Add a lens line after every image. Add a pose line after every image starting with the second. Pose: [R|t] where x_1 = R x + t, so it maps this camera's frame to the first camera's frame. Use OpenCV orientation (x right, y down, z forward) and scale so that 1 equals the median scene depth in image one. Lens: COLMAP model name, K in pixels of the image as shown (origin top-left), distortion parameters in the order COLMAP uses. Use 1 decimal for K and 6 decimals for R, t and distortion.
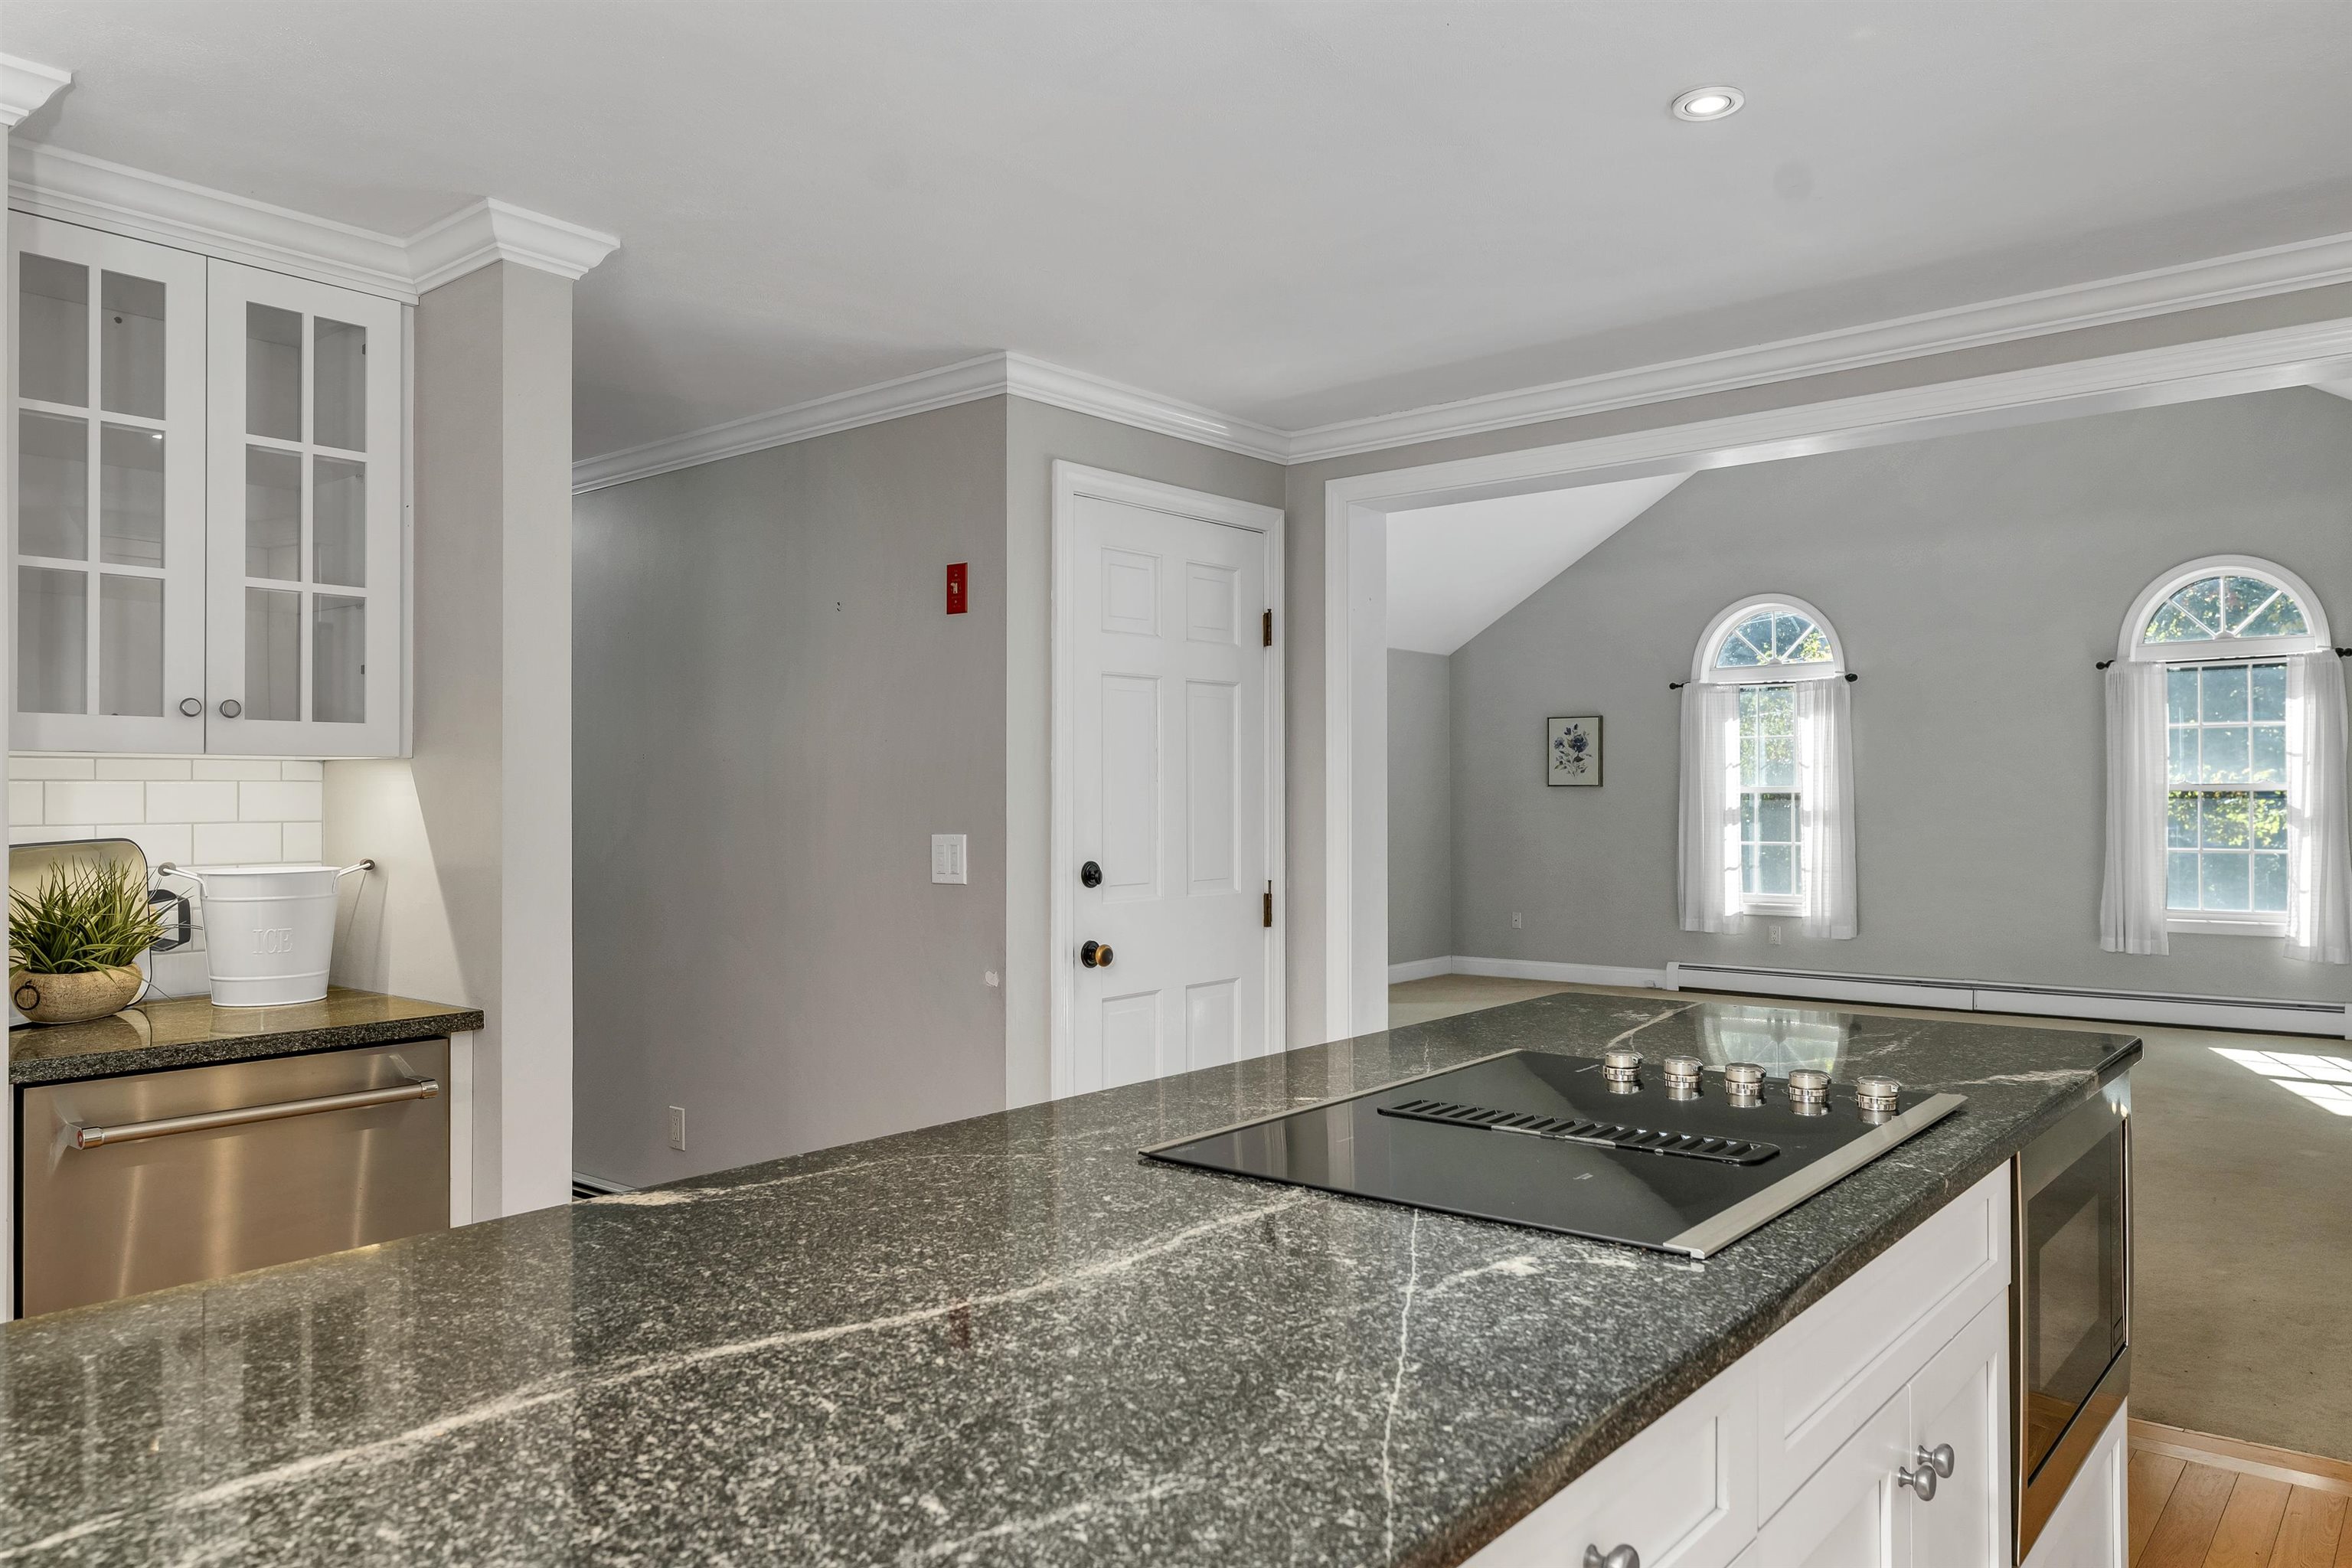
lens RADIAL K [[1596.2, 0, 1164.0], [0, 1596.2, 780.0], [0, 0, 1]] dist [-0.001909, 0.001031]
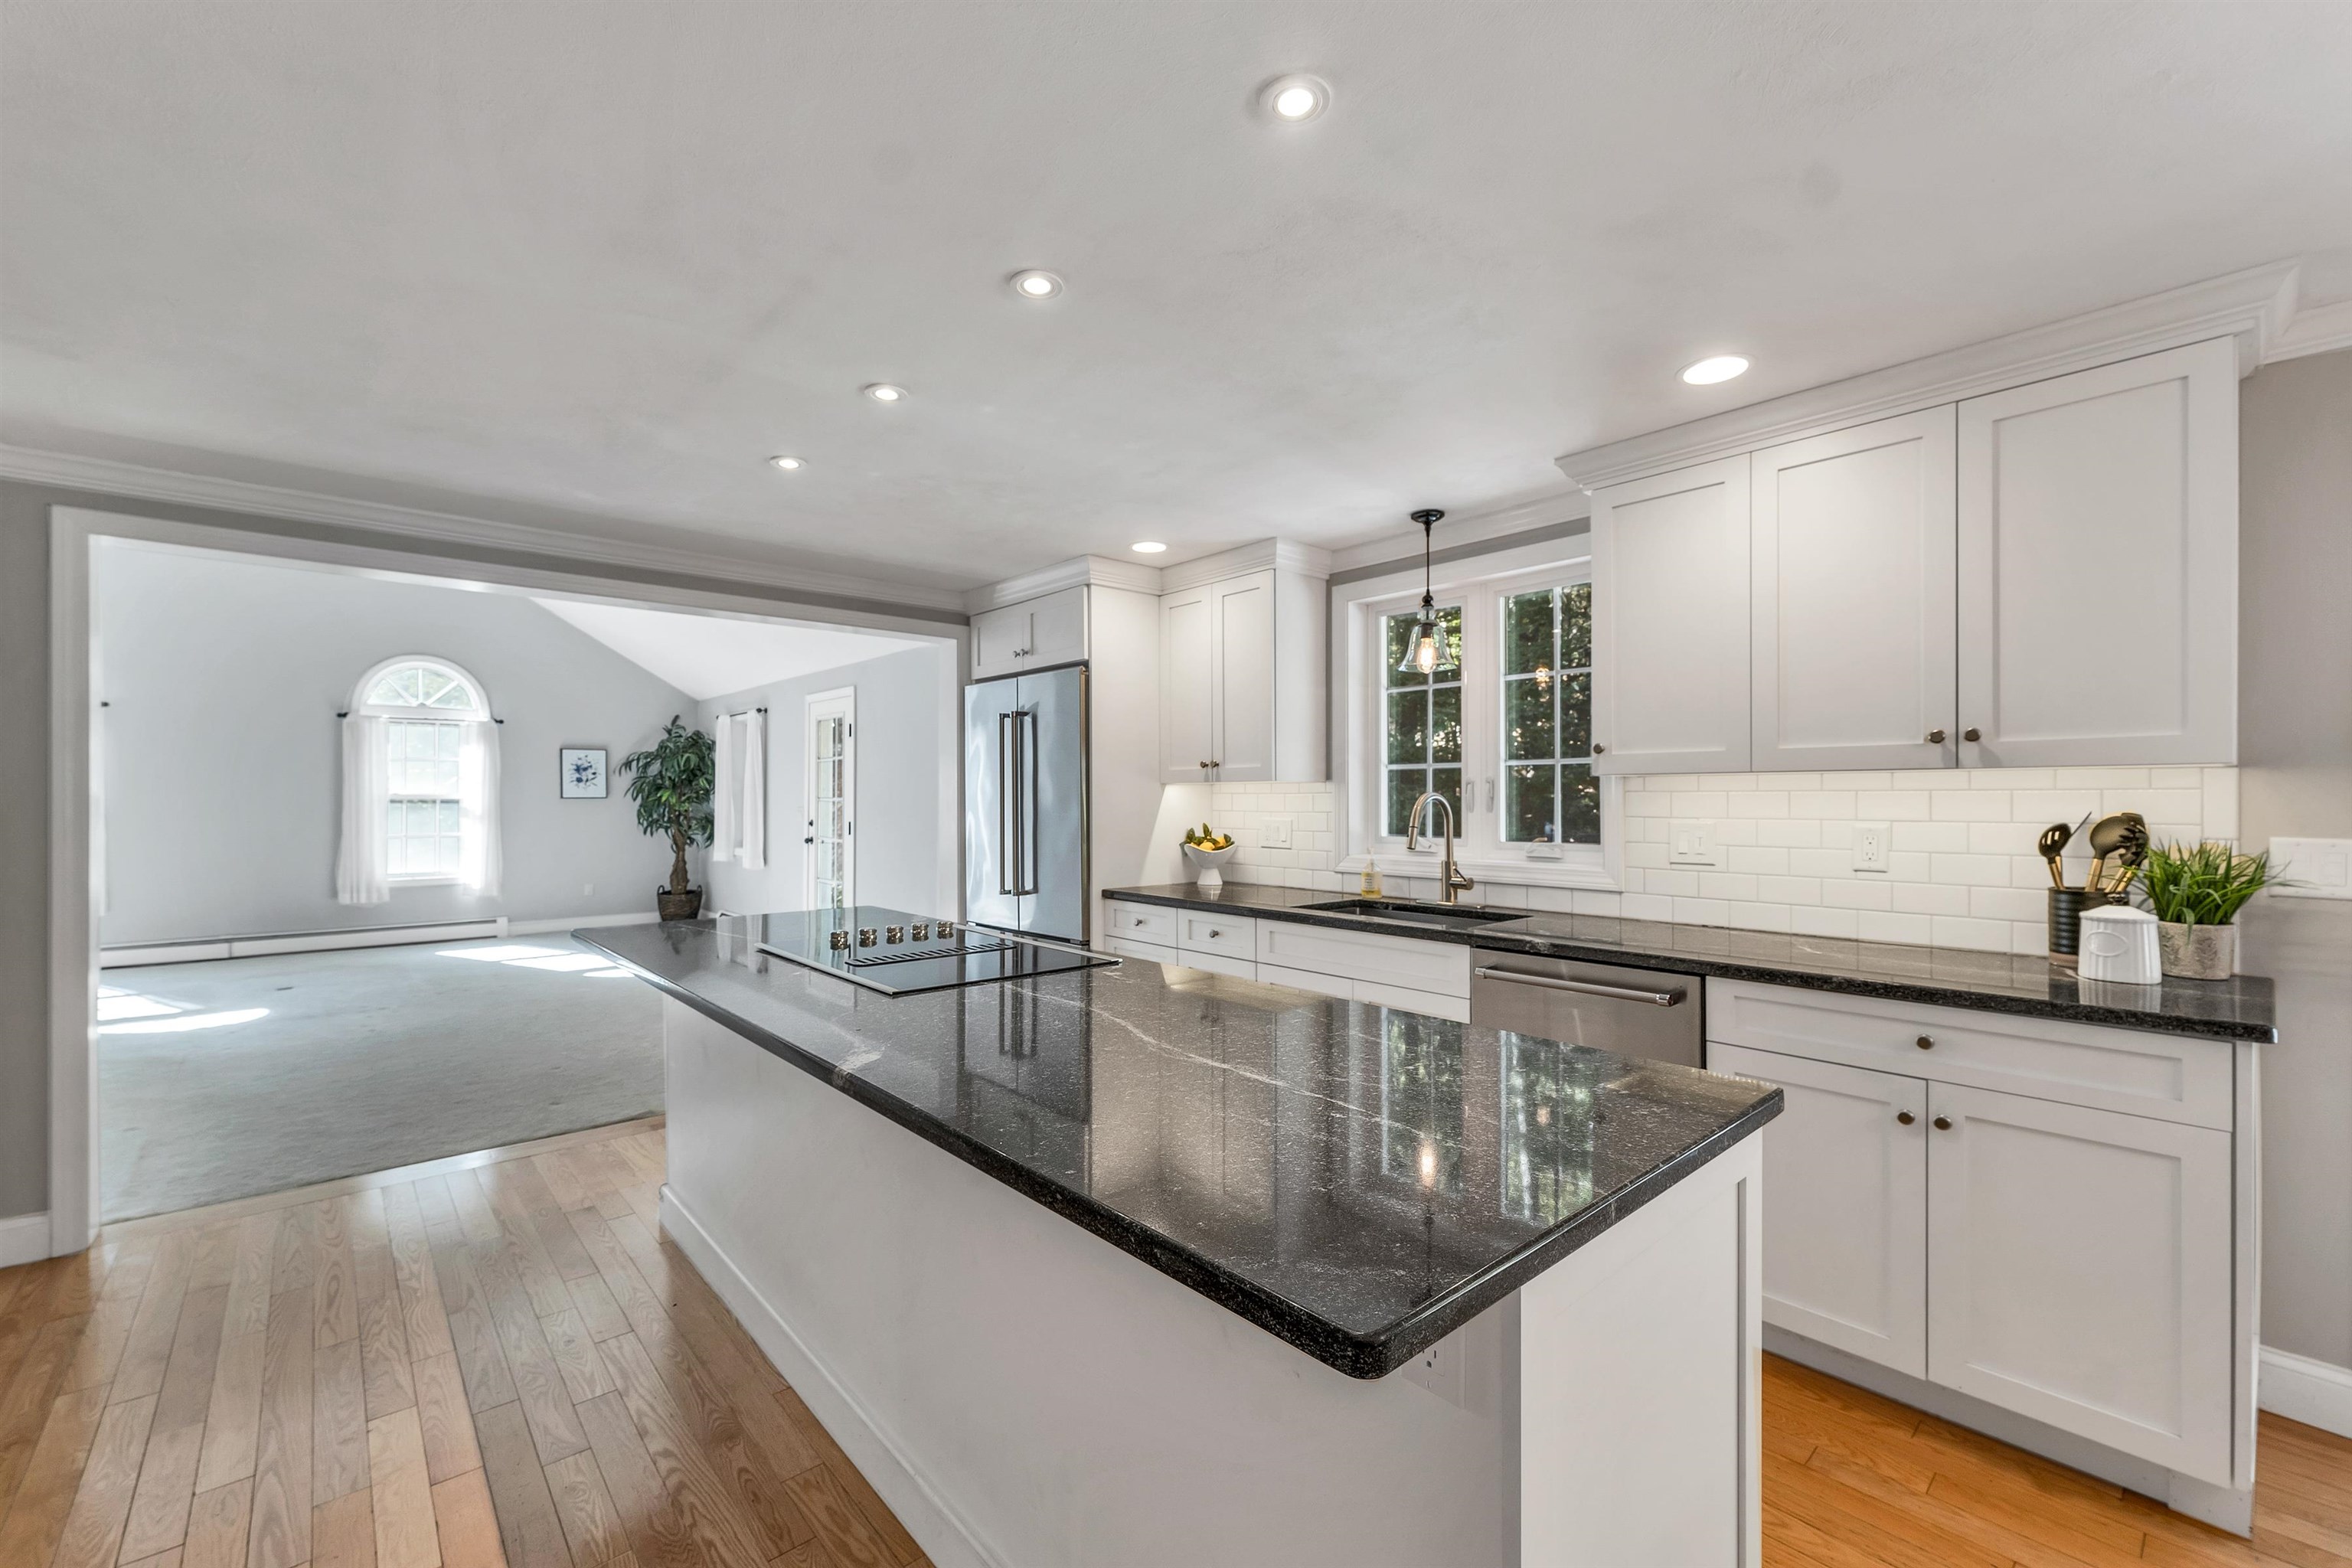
lens RADIAL K [[969.5, 0, 1174.5], [0, 969.5, 795.4], [0, 0, 1]] dist [0.000716, -0.000292]
pose [[0.145887, 0.006438, 0.989280, -0.207754], [-0.011582, 0.999921, -0.004799, -0.000994], [-0.989233, -0.010758, 0.145951, 0.090783]]
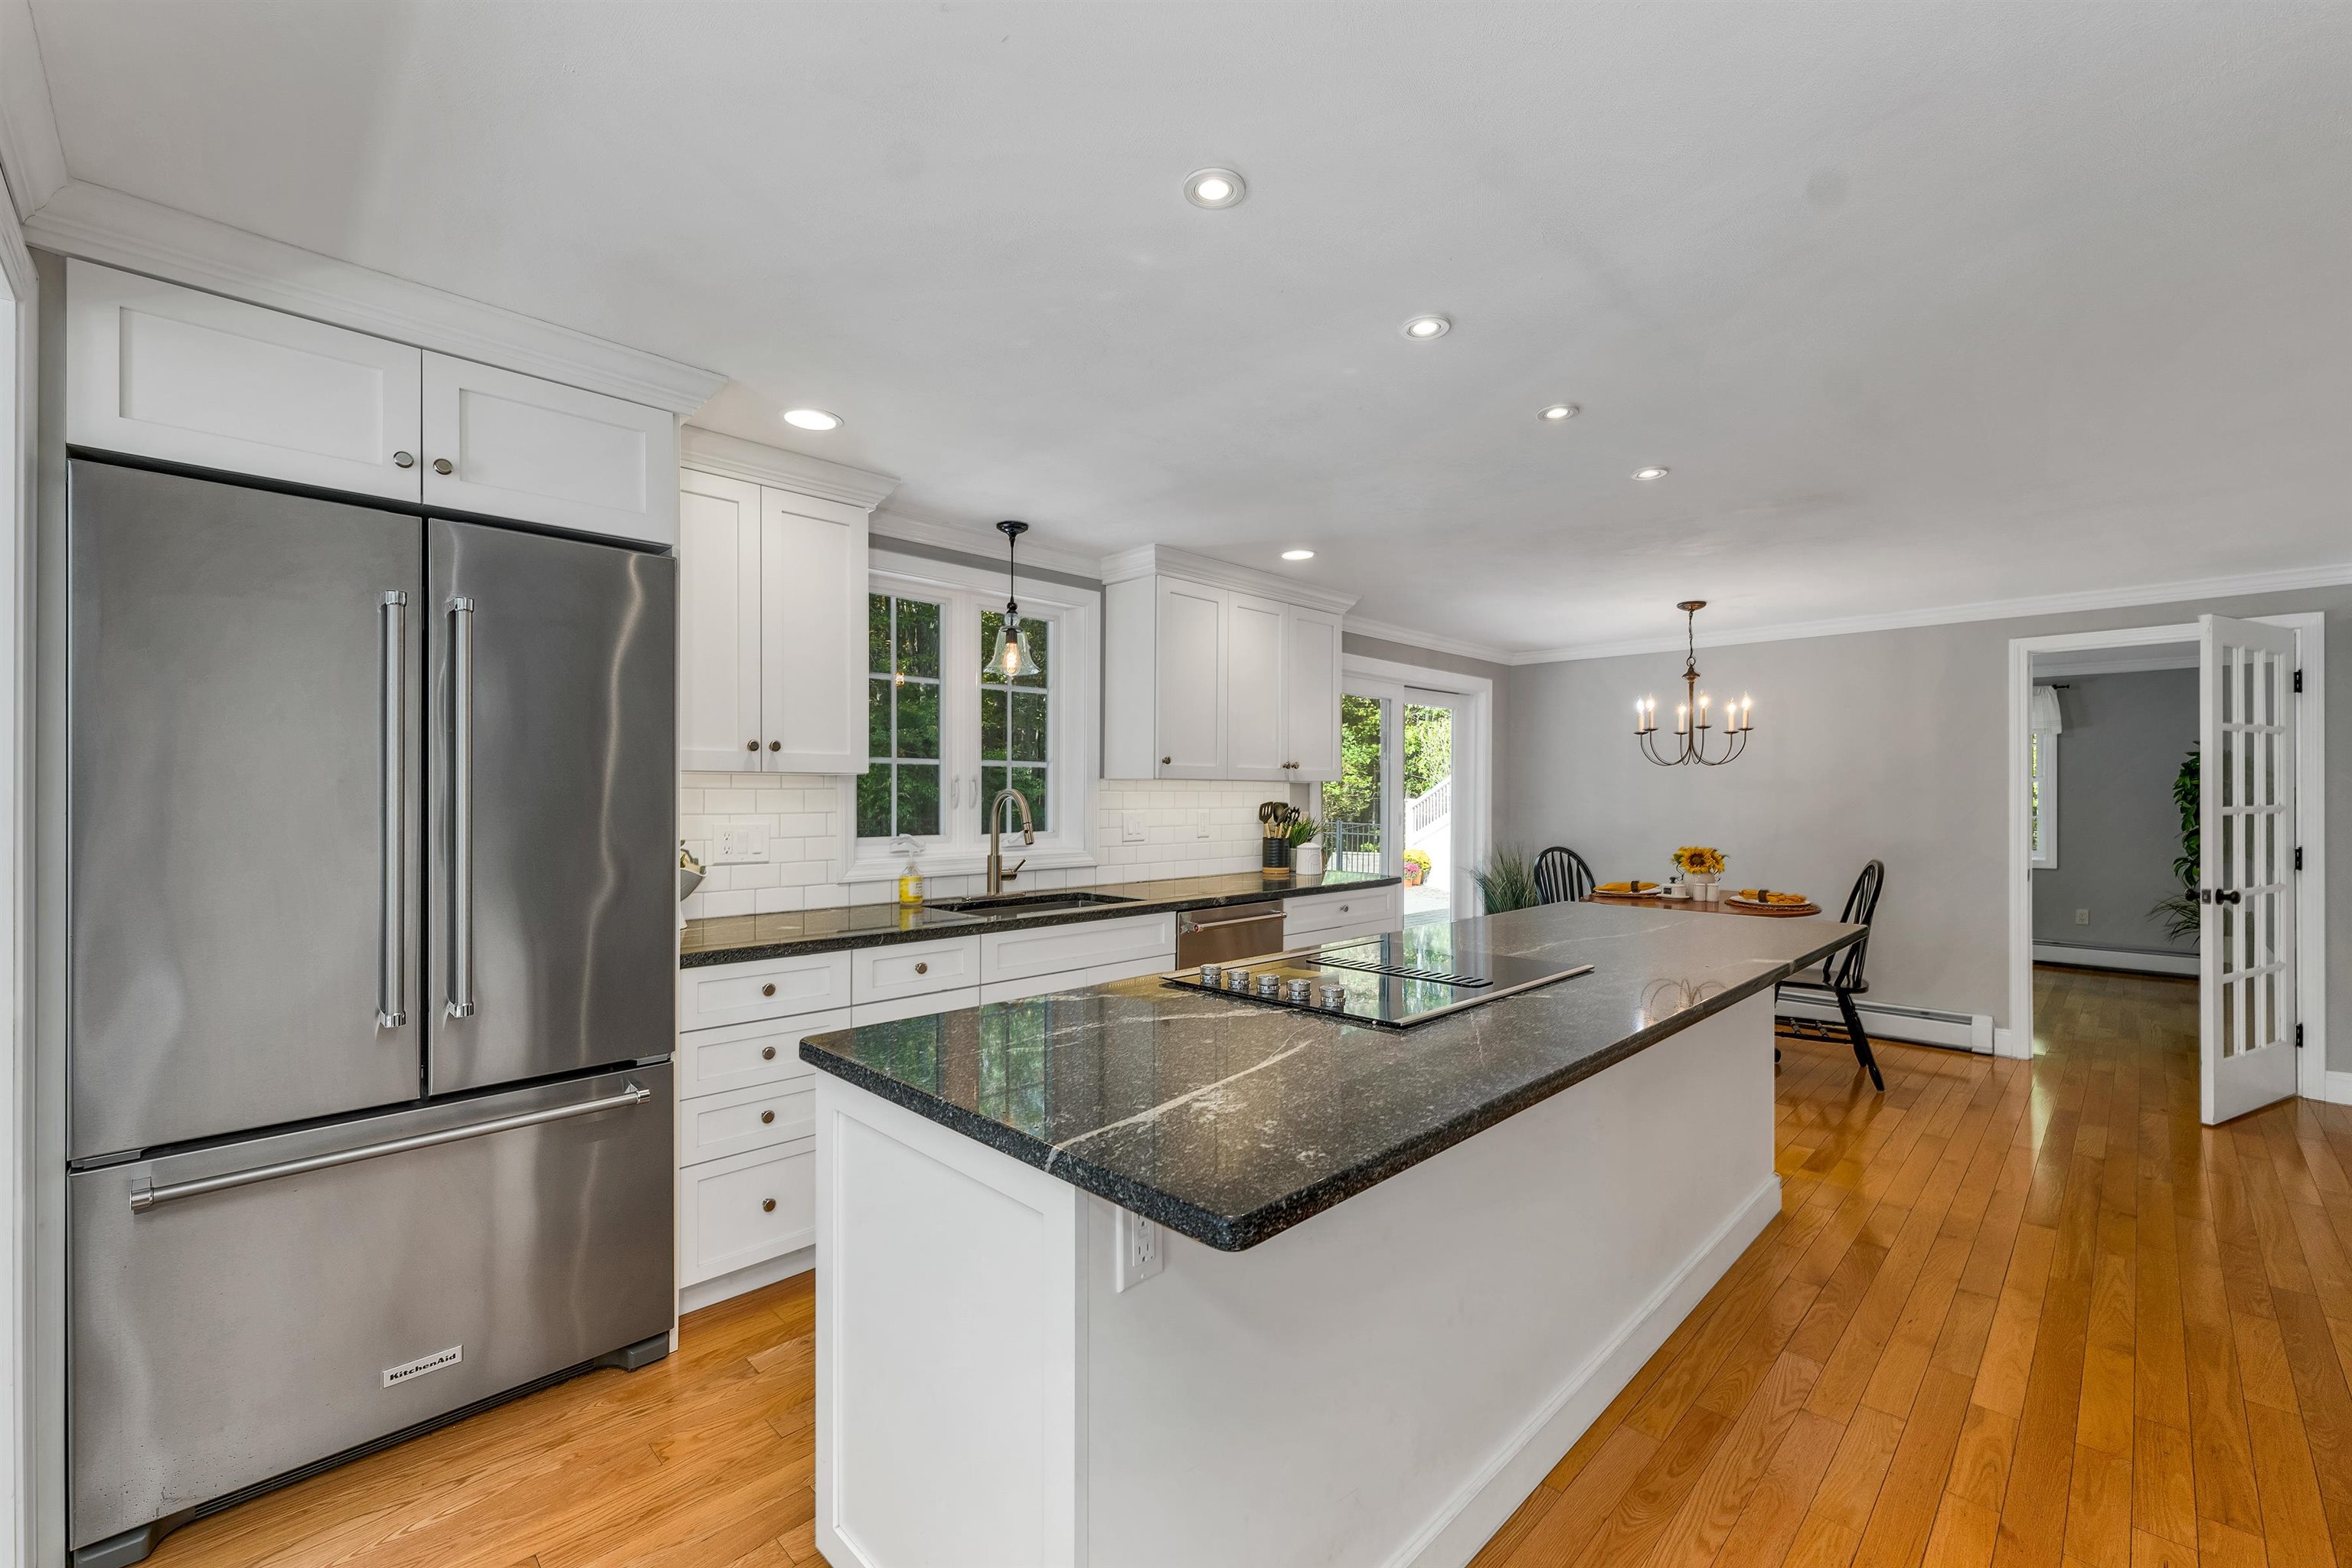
lens RADIAL K [[969.5, 0, 1174.5], [0, 969.5, 795.4], [0, 0, 1]] dist [0.000716, -0.000292]
pose [[-0.996303, 0.004132, 0.085810, 0.082265], [0.003093, 0.999920, -0.012245, 0.002212], [-0.085854, -0.011935, -0.996236, 0.439006]]
